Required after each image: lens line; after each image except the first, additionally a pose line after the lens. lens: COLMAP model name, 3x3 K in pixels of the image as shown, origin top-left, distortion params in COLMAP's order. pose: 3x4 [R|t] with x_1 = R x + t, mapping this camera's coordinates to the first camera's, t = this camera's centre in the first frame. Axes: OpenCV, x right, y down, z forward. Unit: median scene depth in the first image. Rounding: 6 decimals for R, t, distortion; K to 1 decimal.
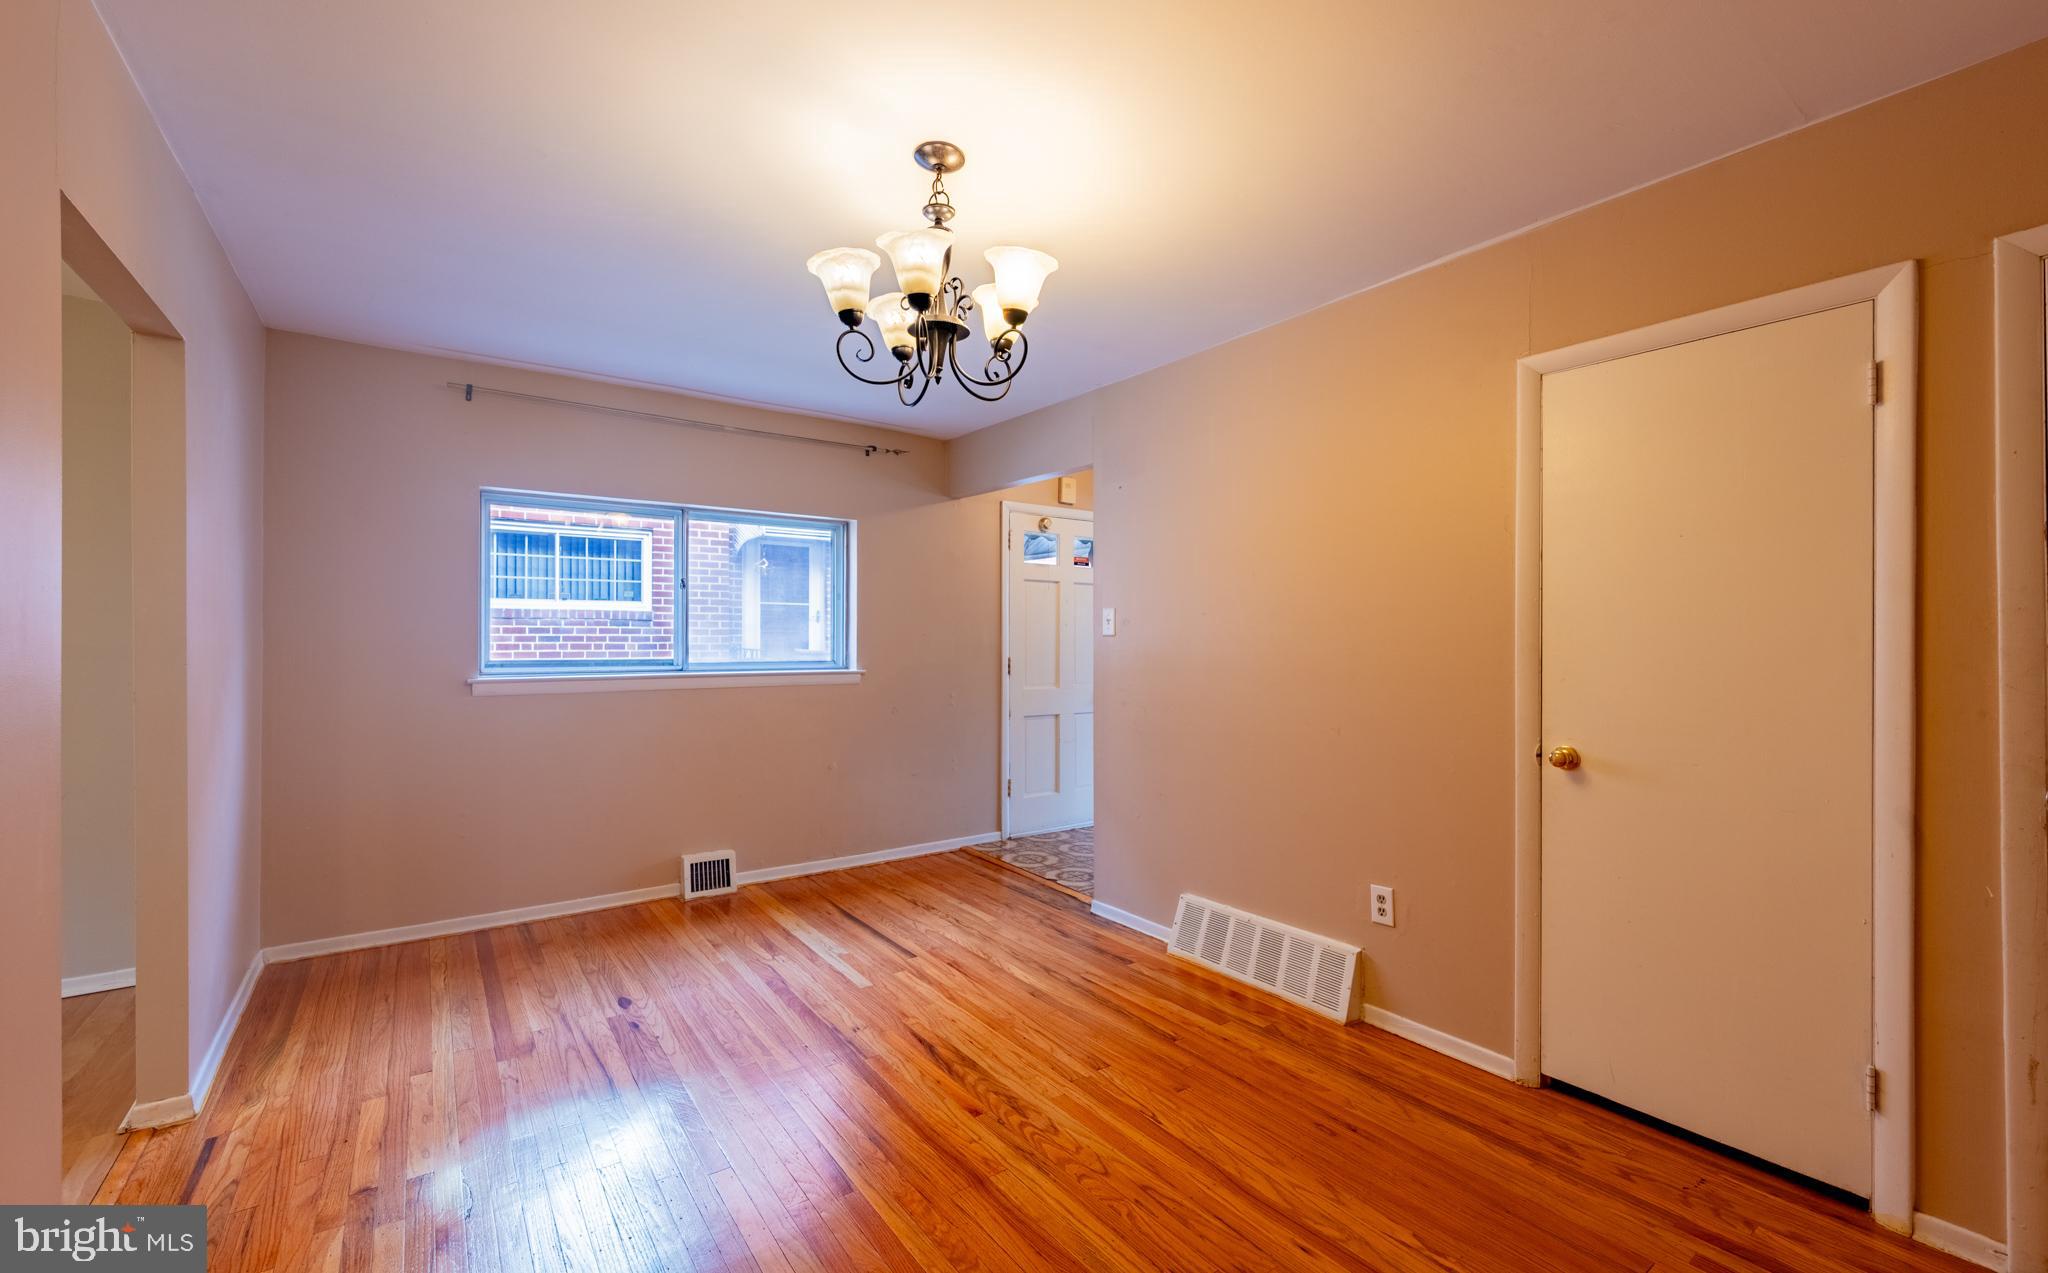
lens RADIAL K [[877.7, 0, 1024.0], [0, 877.7, 636.5], [0, 0, 1]] dist [-0.000218, 0.000012]
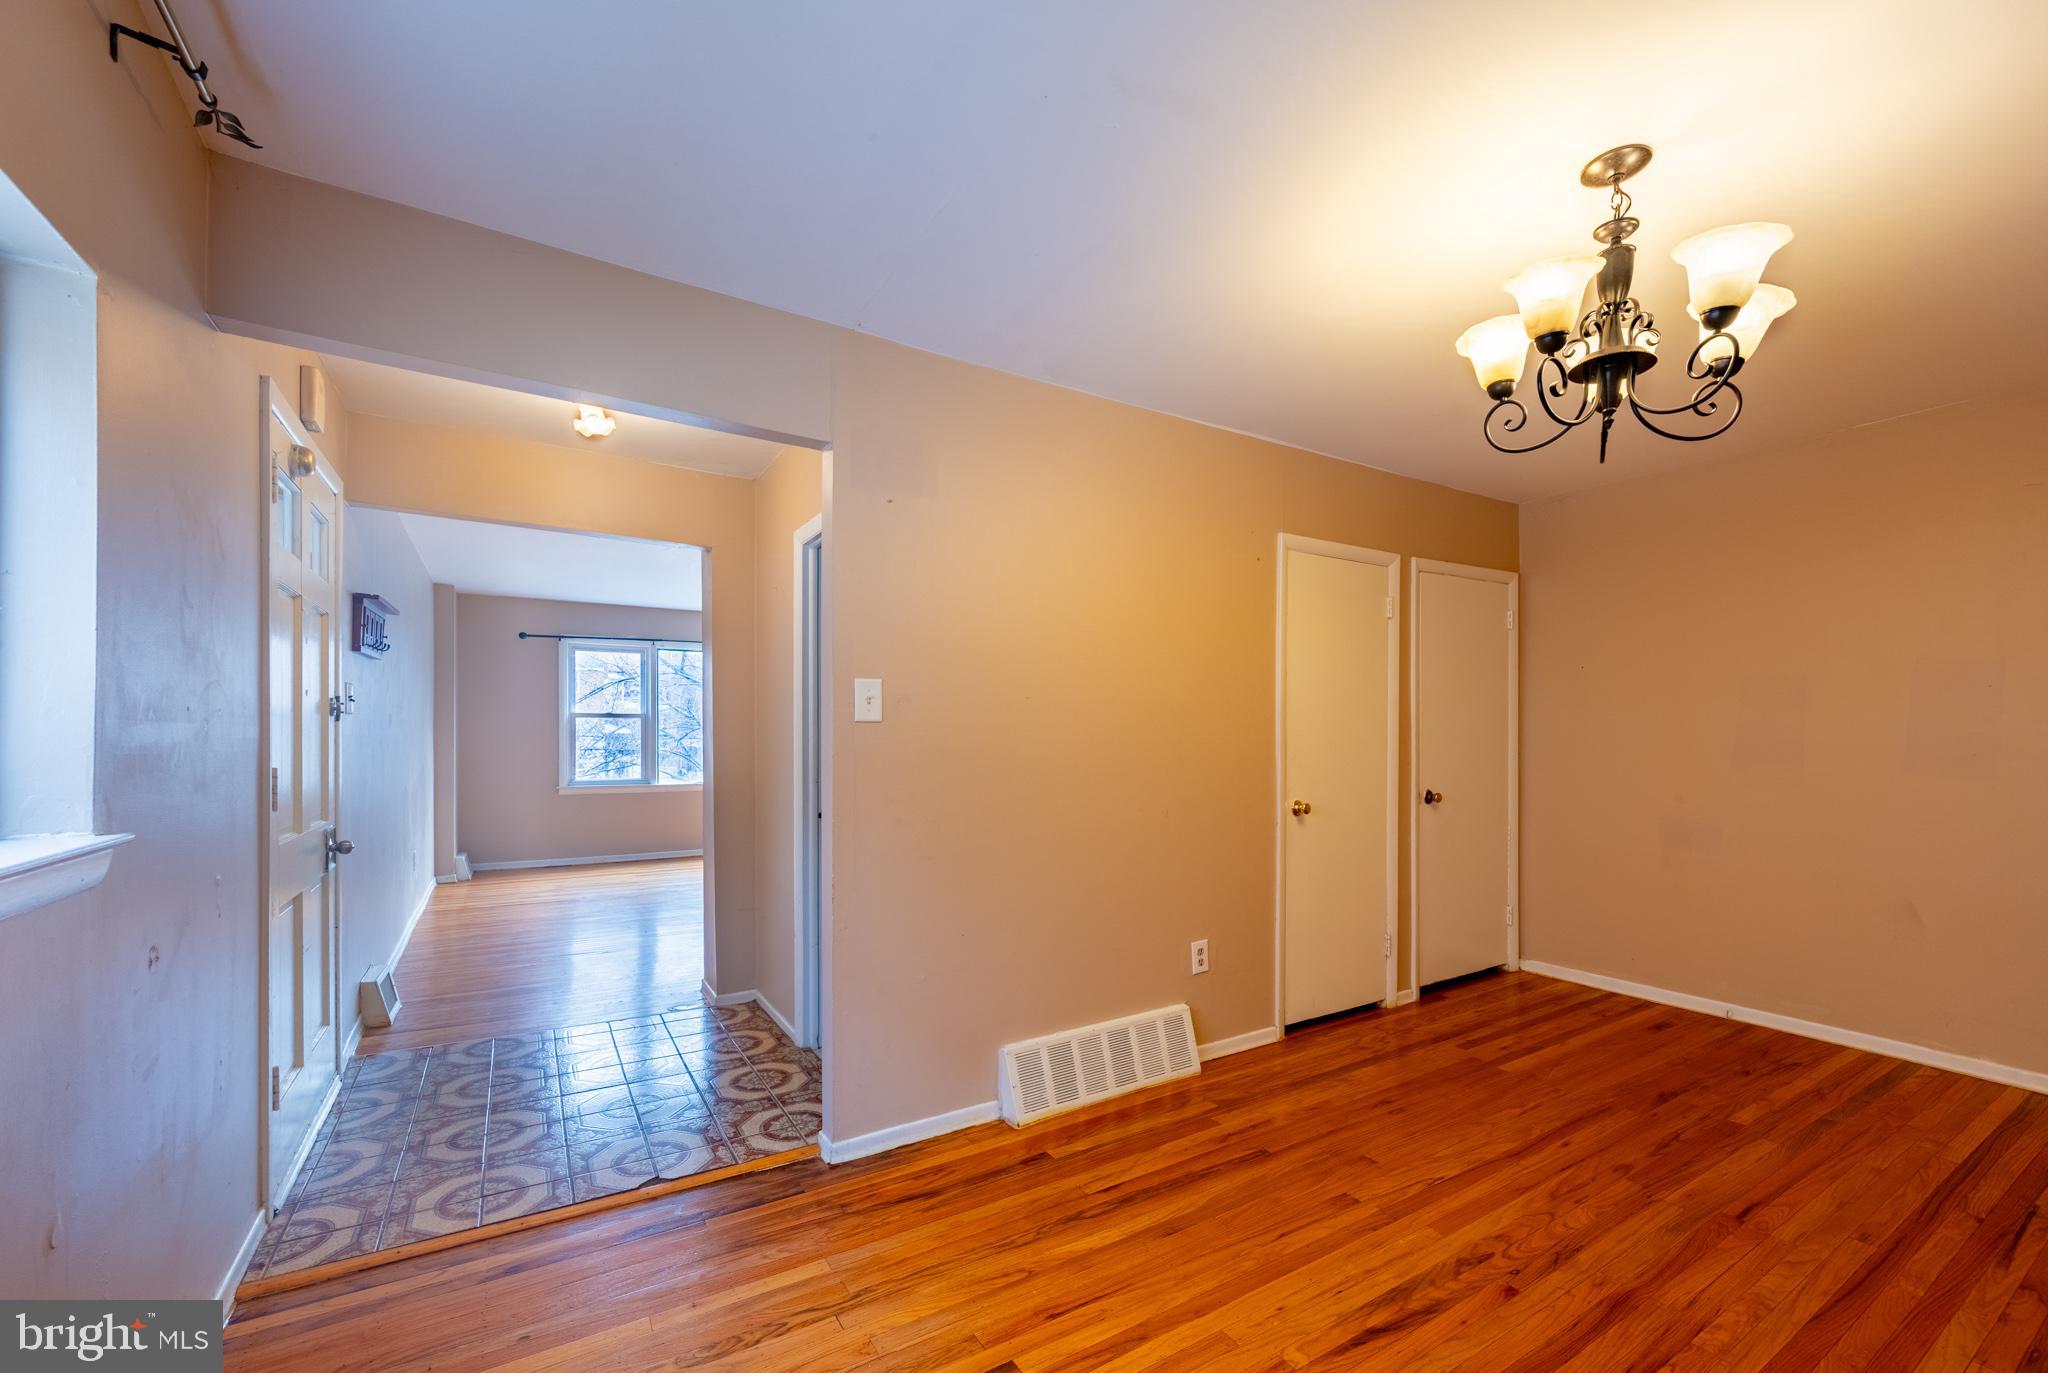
lens RADIAL K [[858.6, 0, 1032.9], [0, 858.6, 729.5], [0, 0, 1]] dist [0.002642, 0.000386]
pose [[0.037580, -0.000127, 0.999294, -0.660813], [-0.010639, 0.999943, 0.000527, 0.004852], [-0.999237, -0.010652, 0.037577, 1.053432]]
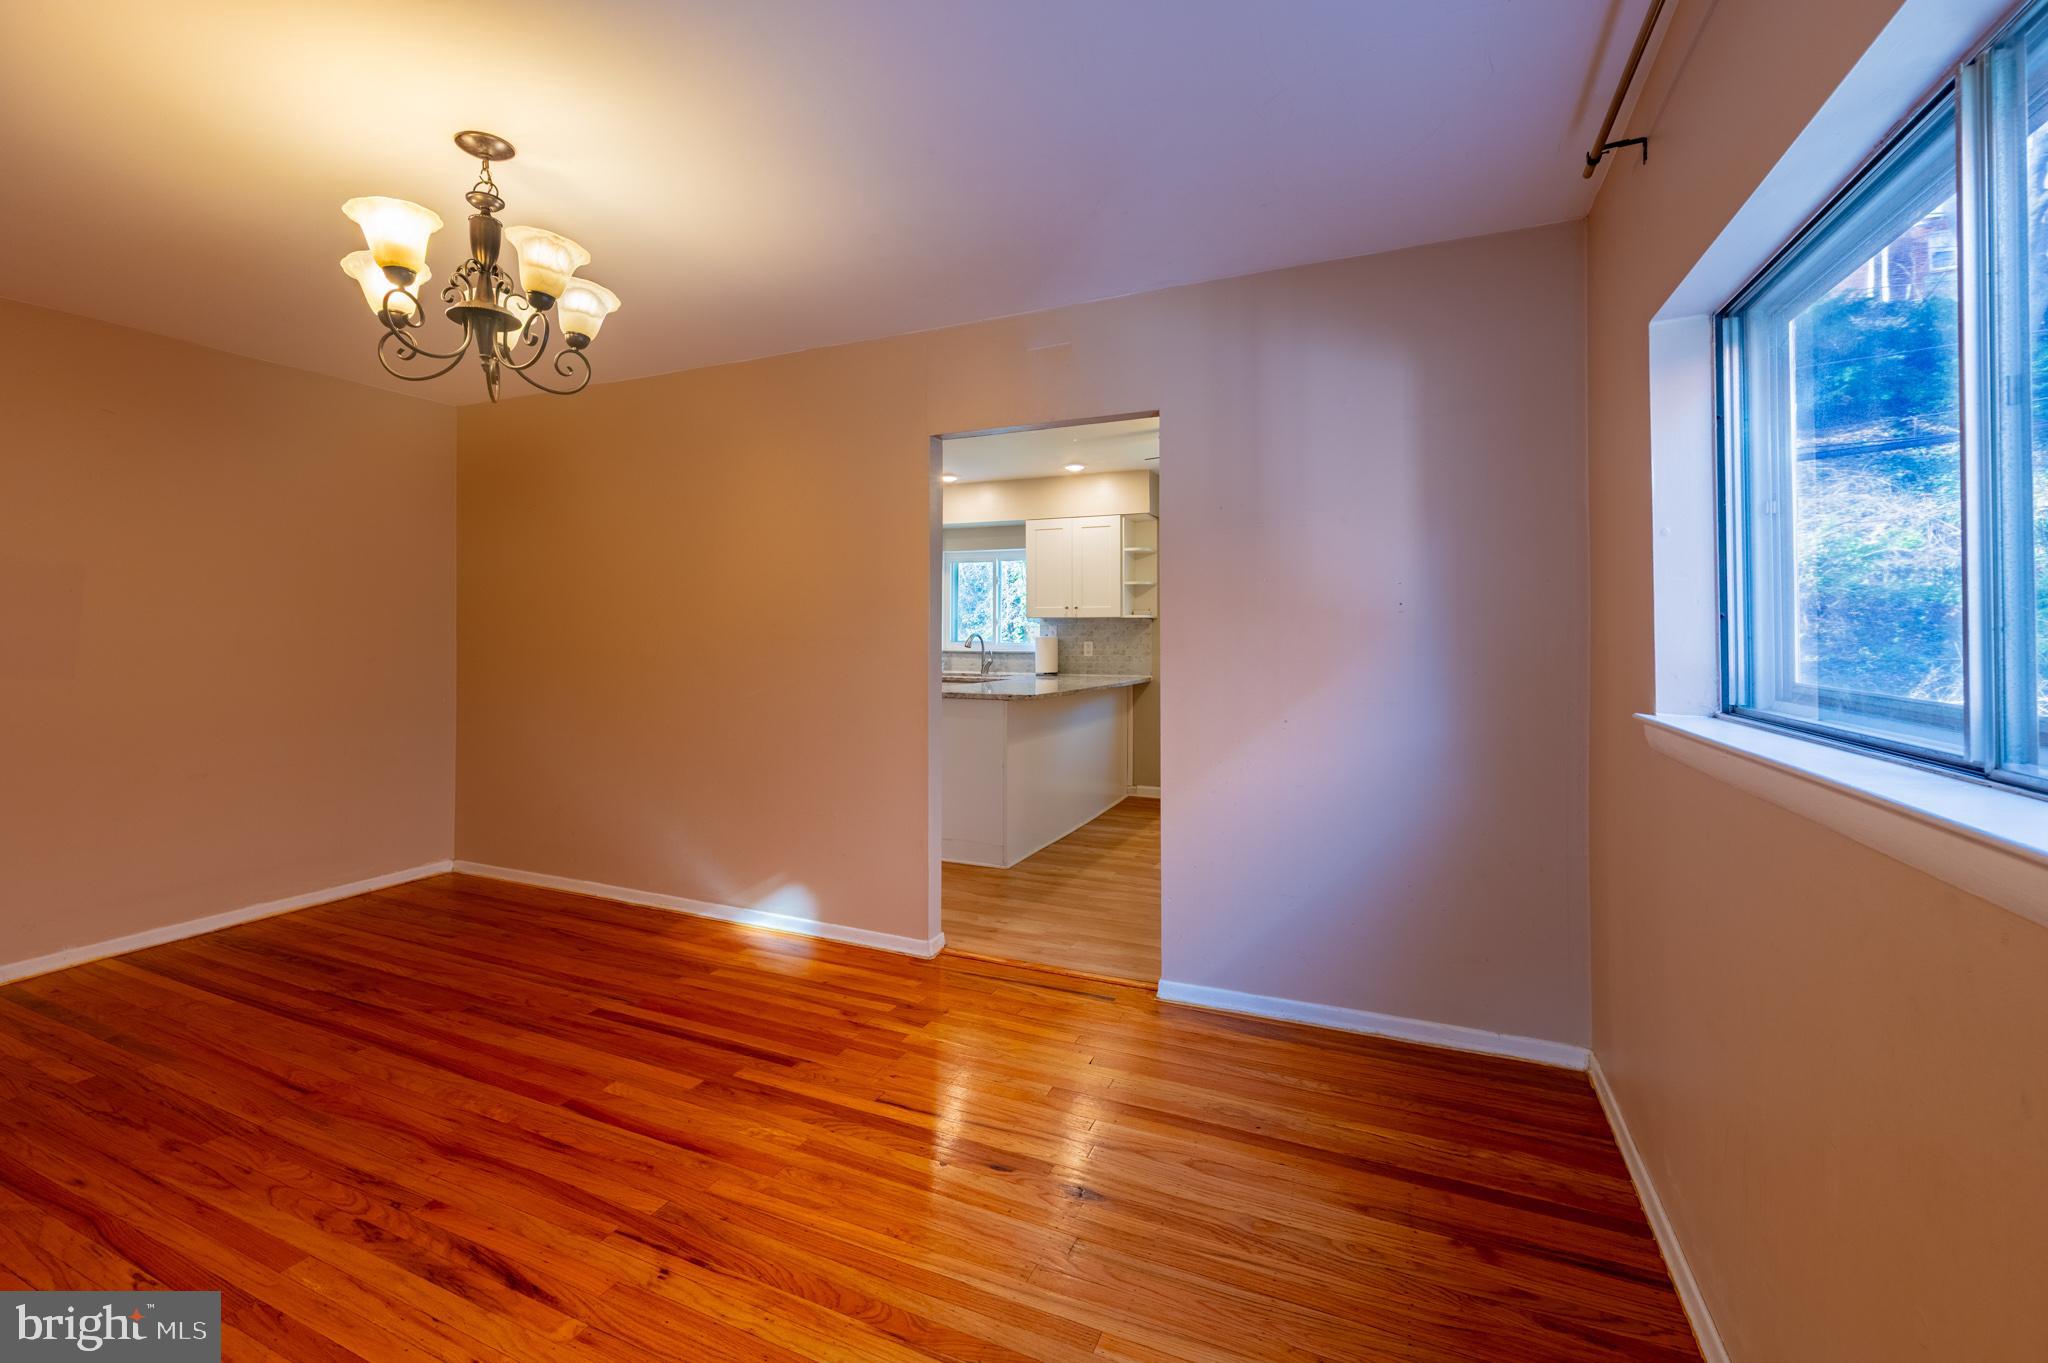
lens RADIAL K [[820.3, 0, 1025.4], [0, 820.3, 638.9], [0, 0, 1]] dist [-0.000211, -0.000177]
pose [[-0.852376, 0.001231, -0.522928, -0.094514], [0.002309, 0.999996, -0.001410, 0.003660], [0.522924, -0.002409, -0.852376, 1.441289]]
